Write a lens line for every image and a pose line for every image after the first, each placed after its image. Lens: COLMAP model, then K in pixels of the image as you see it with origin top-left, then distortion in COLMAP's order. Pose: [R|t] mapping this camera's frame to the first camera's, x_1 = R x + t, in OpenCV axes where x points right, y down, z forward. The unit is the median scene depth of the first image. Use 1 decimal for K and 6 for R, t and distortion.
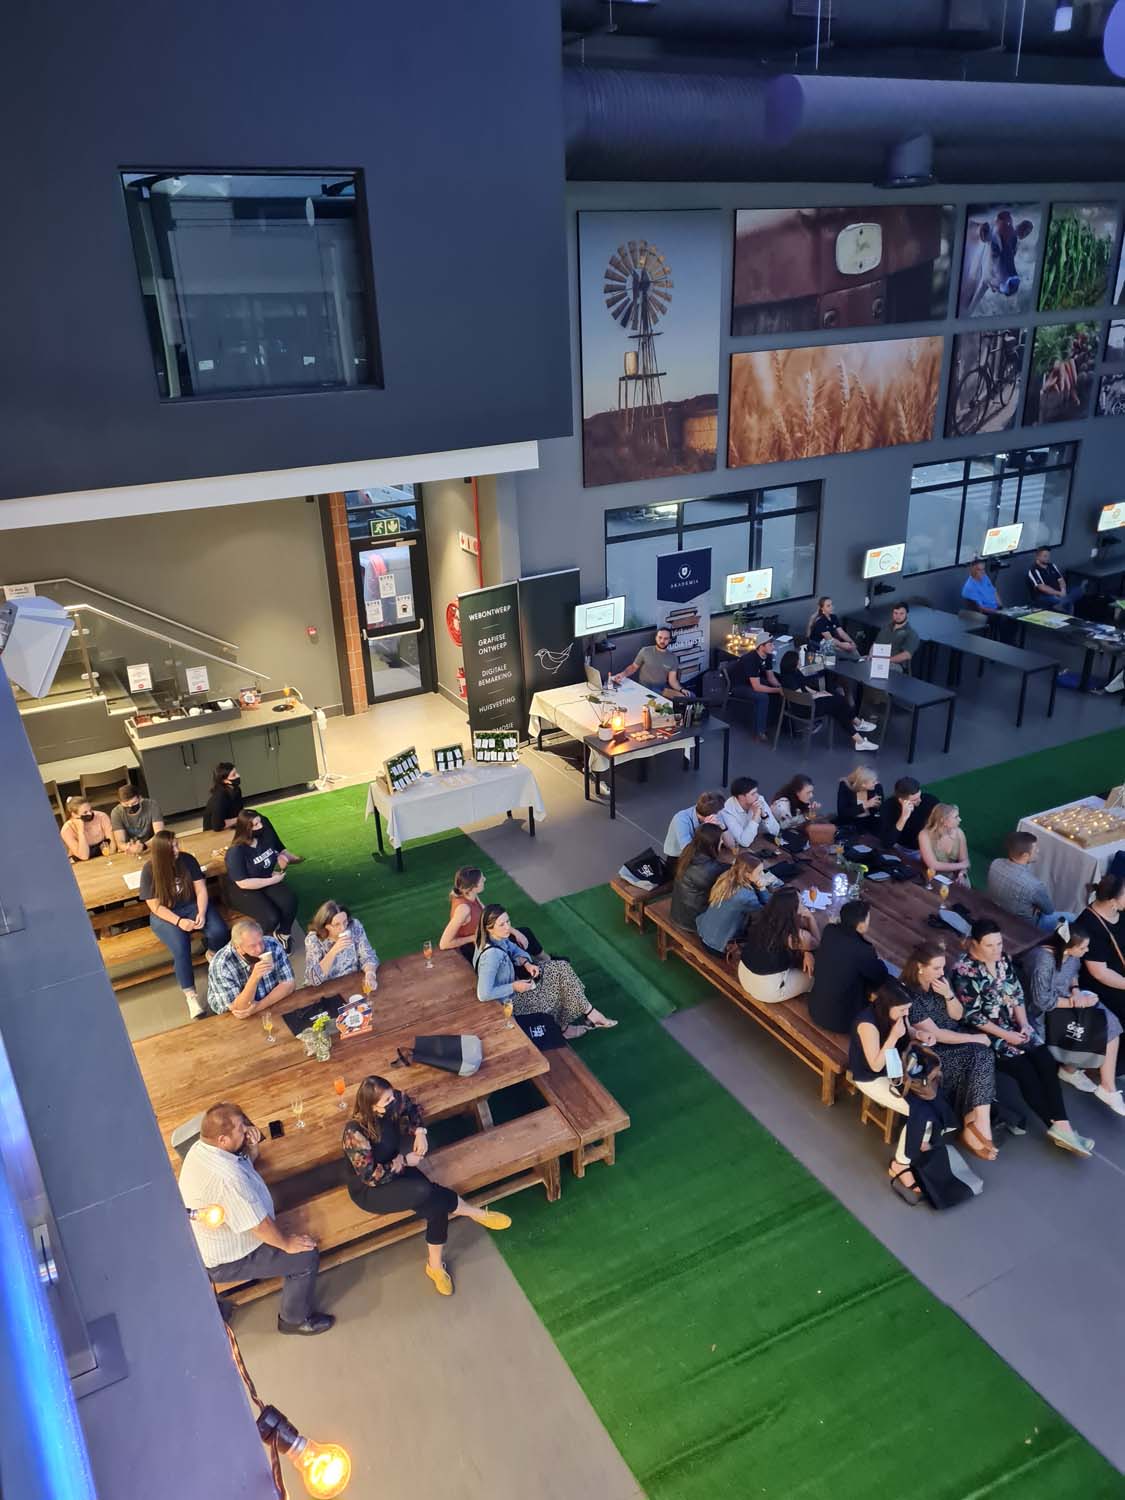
lens RADIAL K [[1133.5, 0, 565.1], [0, 1133.5, 756.2], [0, 0, 1]] dist [0.061269, -0.042146]
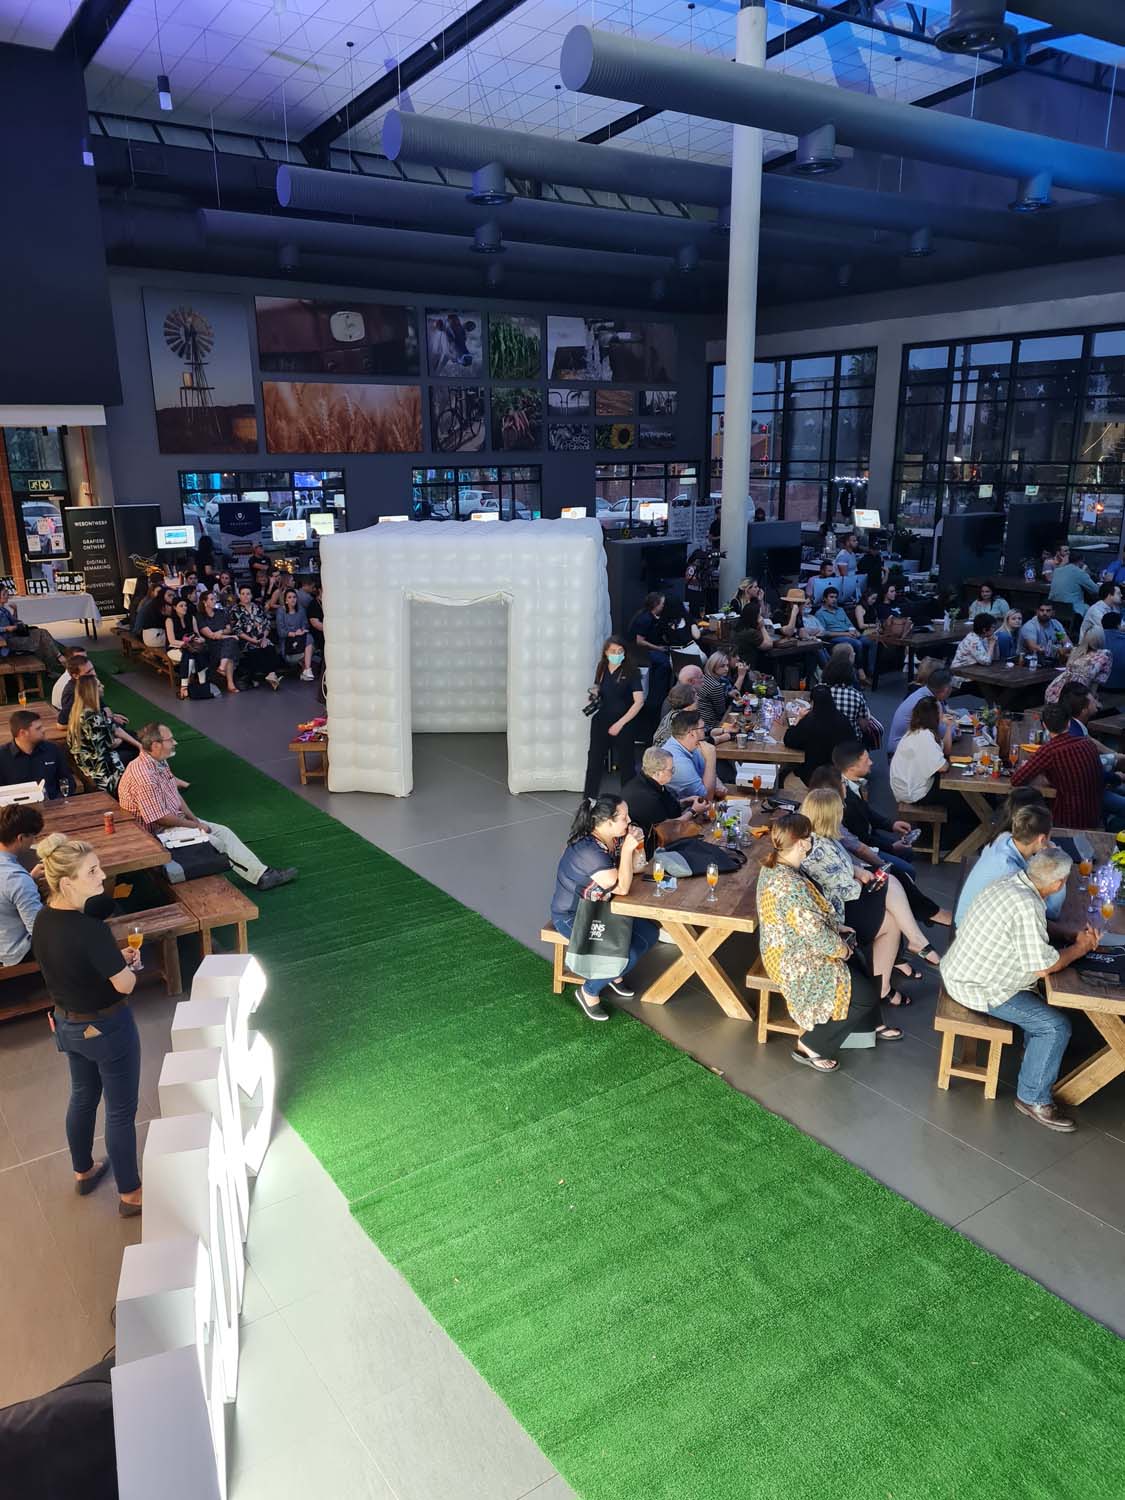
lens RADIAL K [[1133.5, 0, 563.7], [0, 1133.5, 748.2], [0, 0, 1]] dist [0.061269, -0.042146]
pose [[0.993762, -0.005695, 0.111375, 0.366709], [0.021571, 0.989651, -0.141866, 0.380886], [-0.109415, 0.143384, 0.983600, -0.538344]]
